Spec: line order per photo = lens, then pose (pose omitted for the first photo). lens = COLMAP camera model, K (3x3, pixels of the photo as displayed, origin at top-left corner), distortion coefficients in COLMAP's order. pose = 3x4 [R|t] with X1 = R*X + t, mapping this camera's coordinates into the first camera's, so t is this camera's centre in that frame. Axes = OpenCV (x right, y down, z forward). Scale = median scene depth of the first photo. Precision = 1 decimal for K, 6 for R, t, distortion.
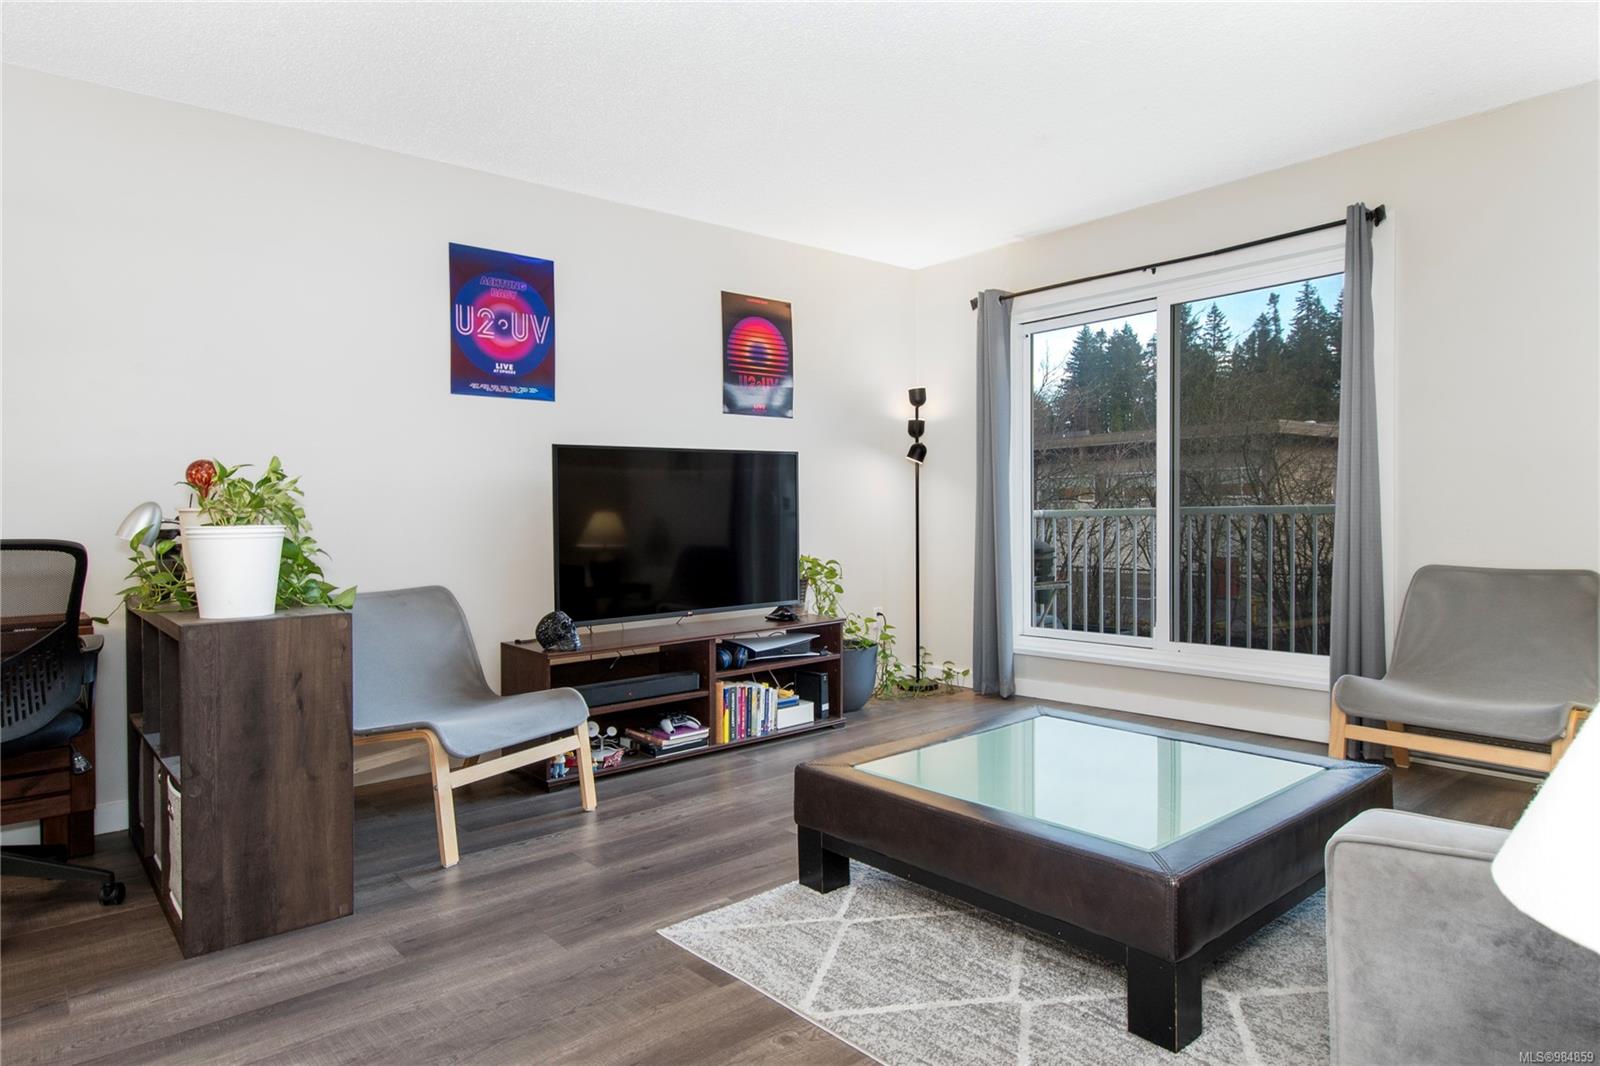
lens RADIAL K [[960.5, 0, 807.9], [0, 960.5, 522.4], [0, 0, 1]] dist [0.003158, -0.009101]
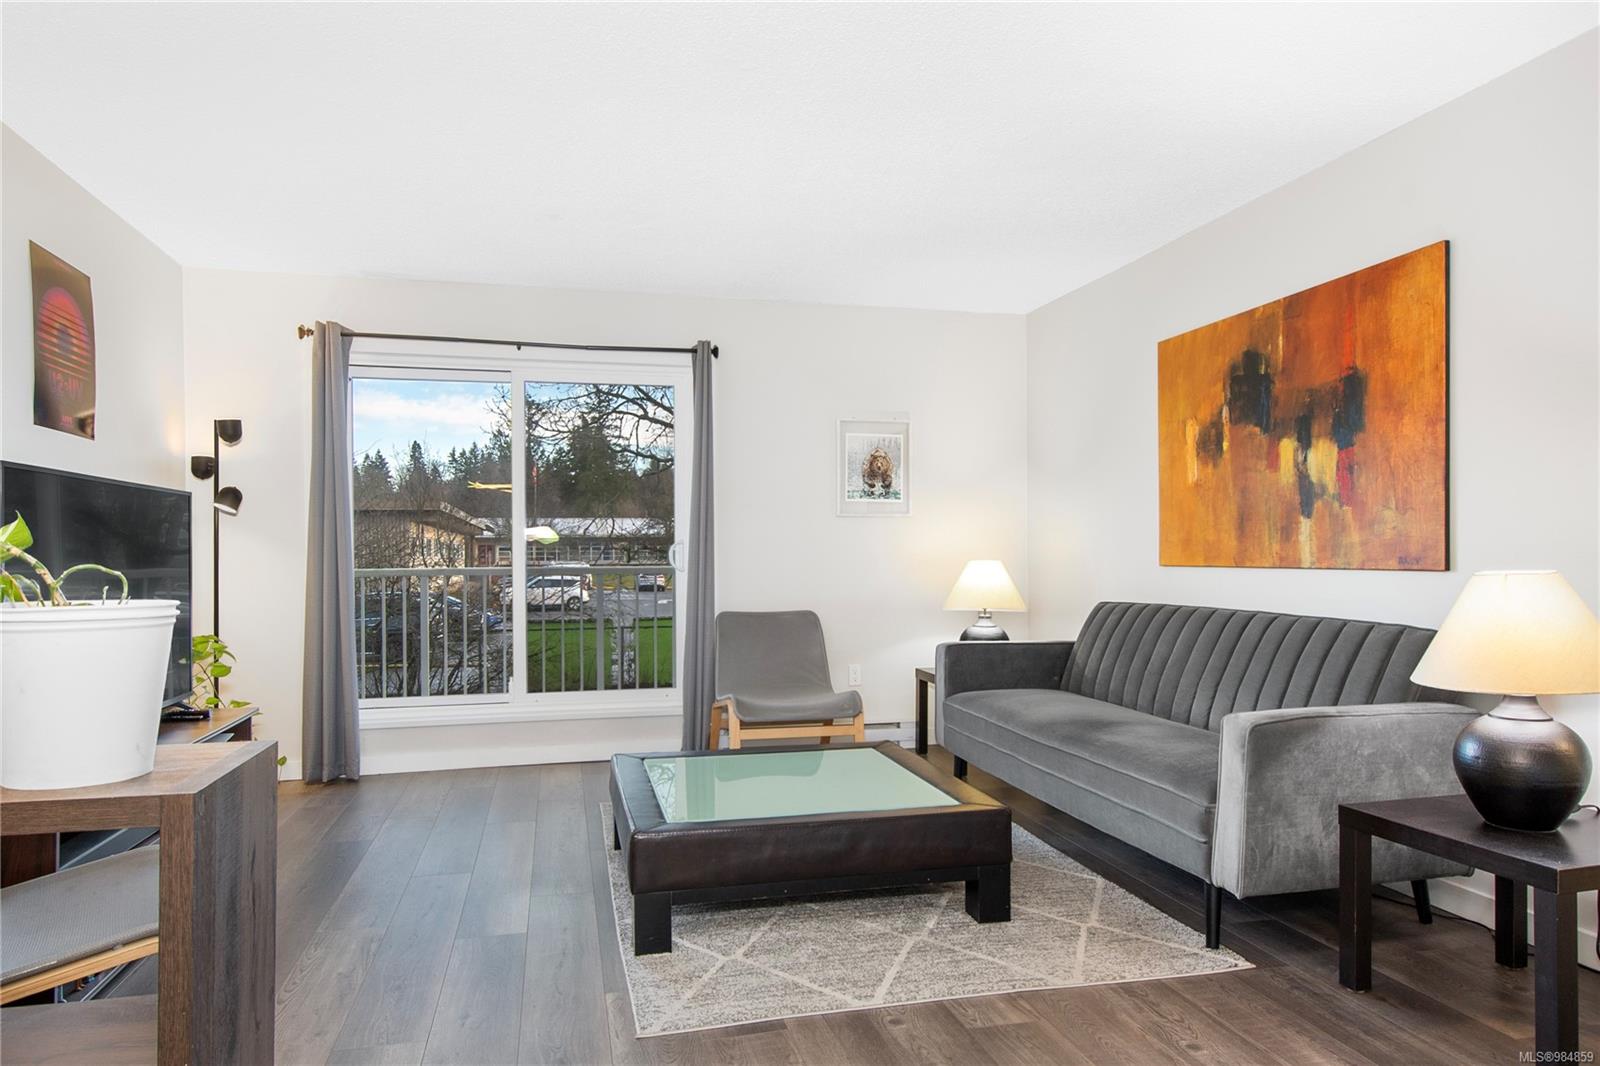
lens RADIAL K [[960.5, 0, 836.0], [0, 960.5, 582.5], [0, 0, 1]] dist [0.003158, -0.009101]
pose [[0.445628, -0.006561, 0.895194, -0.848106], [0.005188, 0.999975, 0.004746, -0.007834], [-0.895203, 0.002530, 0.445651, 0.407880]]
